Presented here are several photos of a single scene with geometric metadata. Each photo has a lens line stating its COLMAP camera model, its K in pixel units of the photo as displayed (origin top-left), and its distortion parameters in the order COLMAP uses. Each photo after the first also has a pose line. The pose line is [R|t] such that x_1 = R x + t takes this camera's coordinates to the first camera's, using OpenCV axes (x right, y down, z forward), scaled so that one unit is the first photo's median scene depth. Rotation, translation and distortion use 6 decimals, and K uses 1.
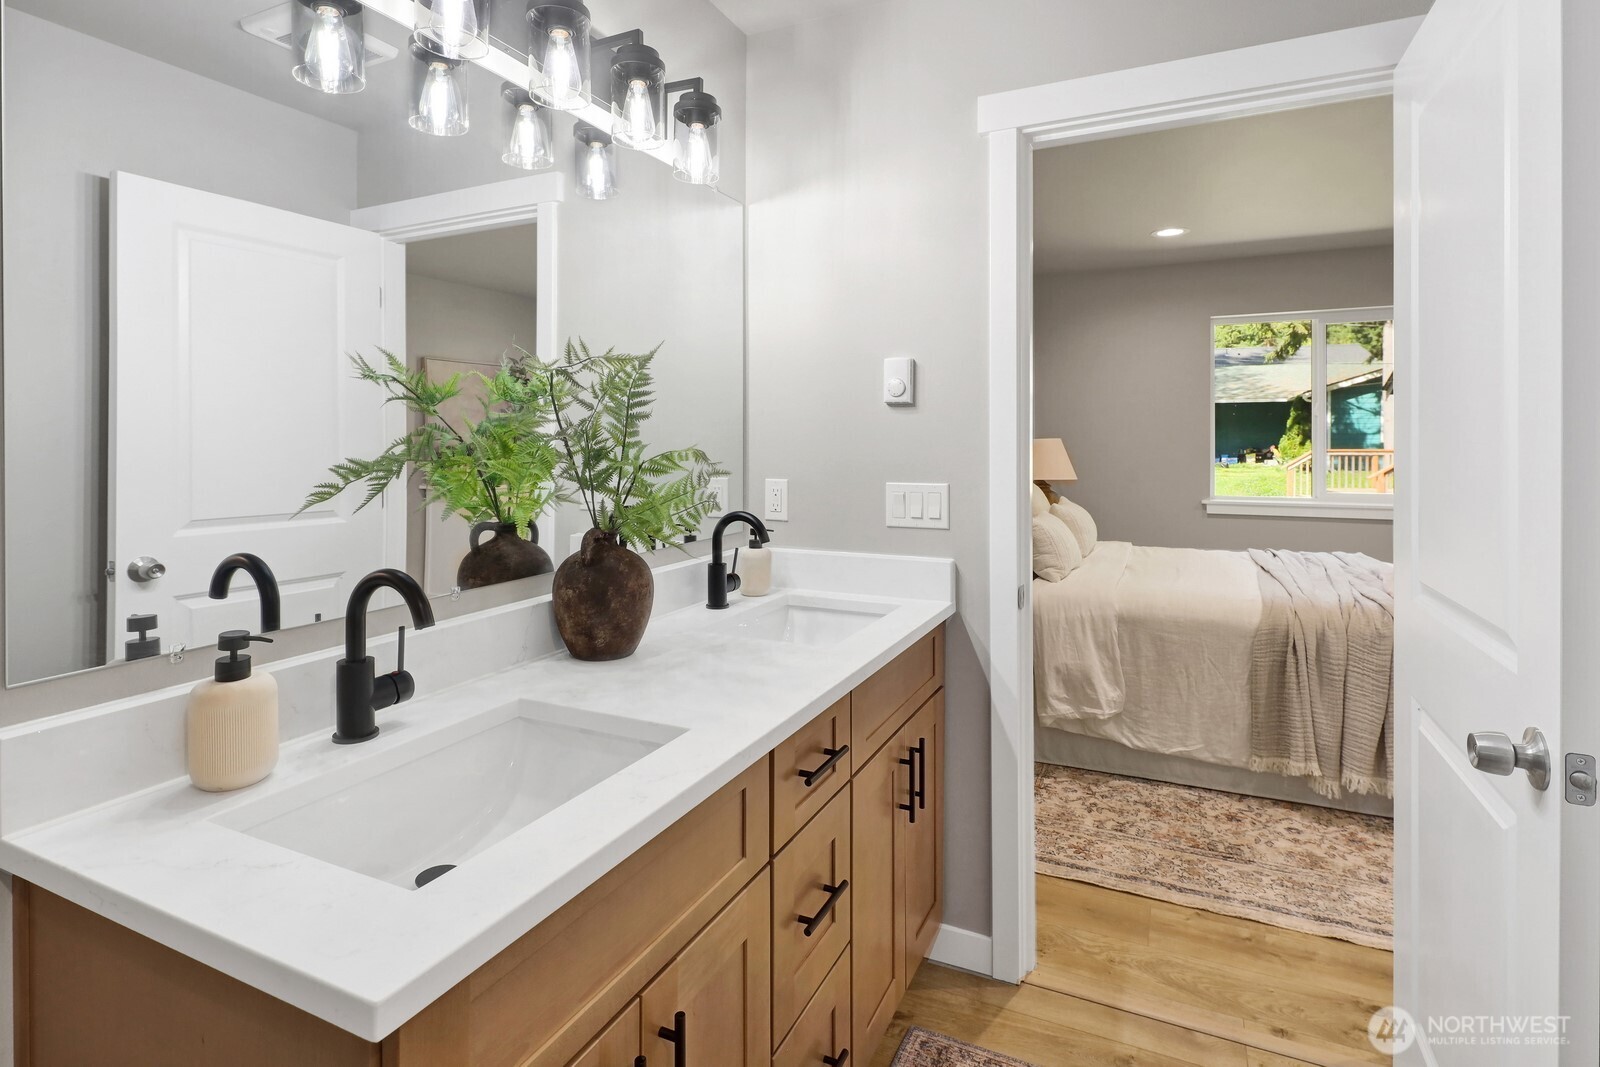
lens RADIAL K [[800.5, 0, 799.9], [0, 800.5, 435.8], [0, 0, 1]] dist [0.001886, -0.001556]
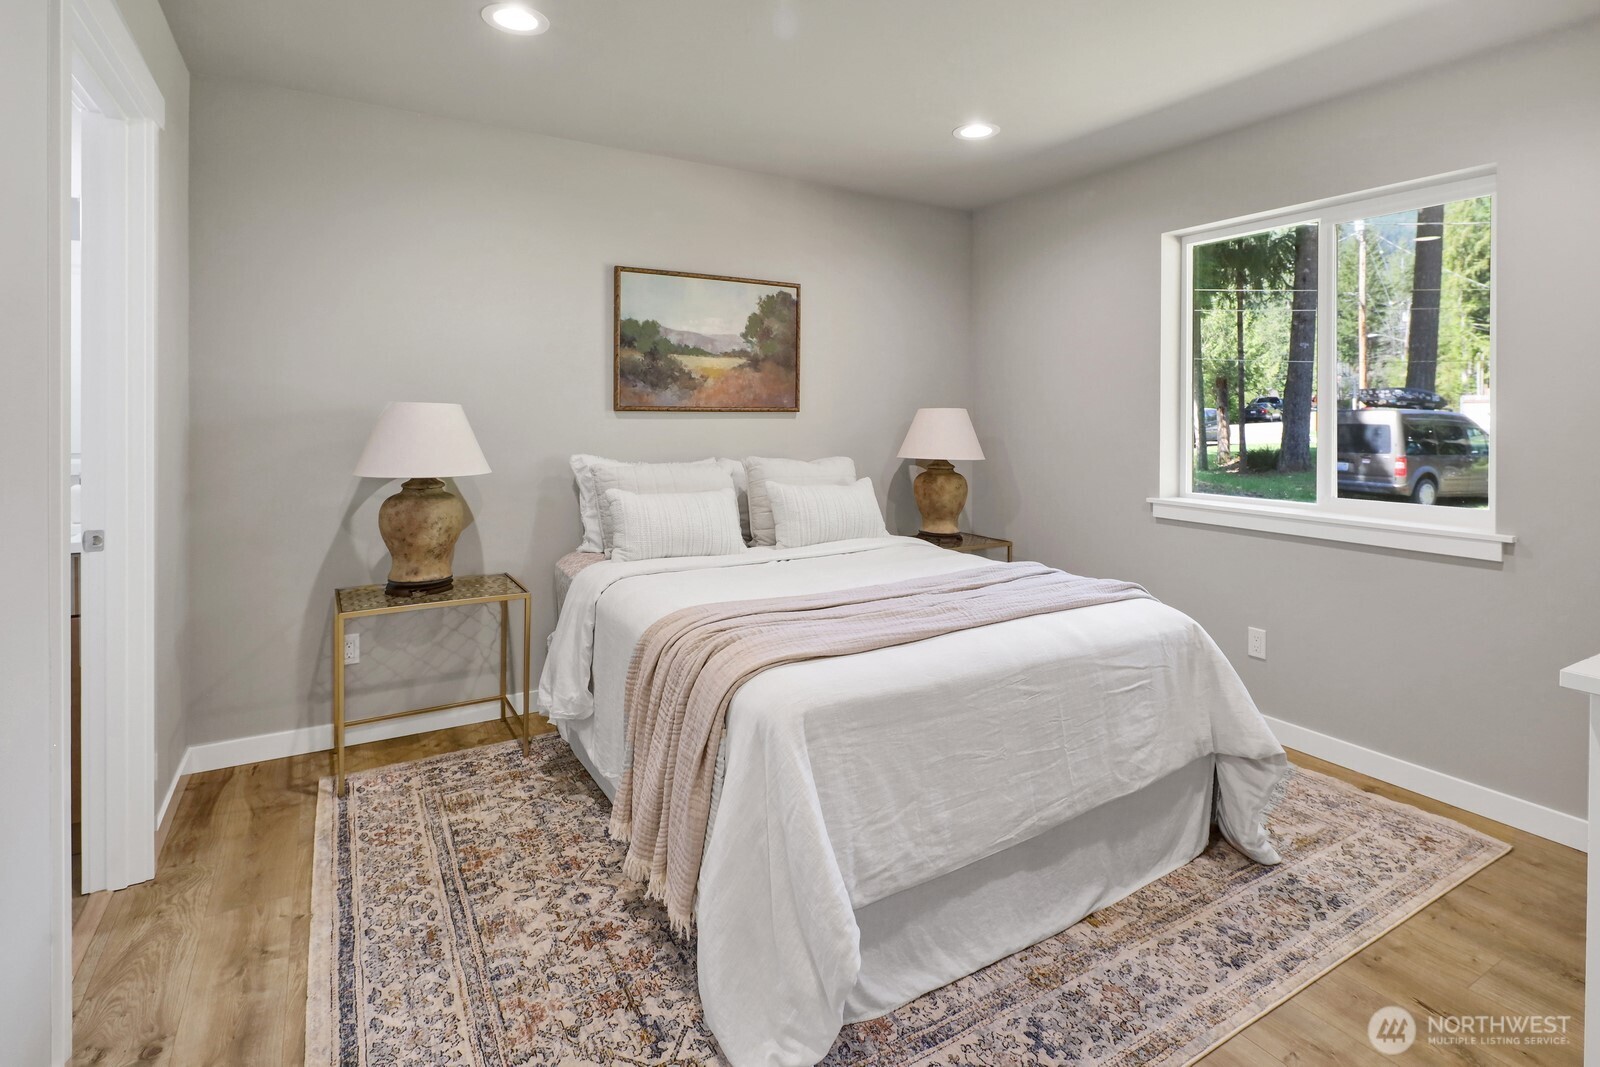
lens RADIAL K [[800.5, 0, 799.9], [0, 800.5, 435.8], [0, 0, 1]] dist [0.001886, -0.001556]
pose [[0.824649, 0.022366, -0.565203, 1.239505], [-0.002650, 0.999360, 0.035679, 0.004315], [0.565639, -0.027925, 0.824180, 0.481605]]
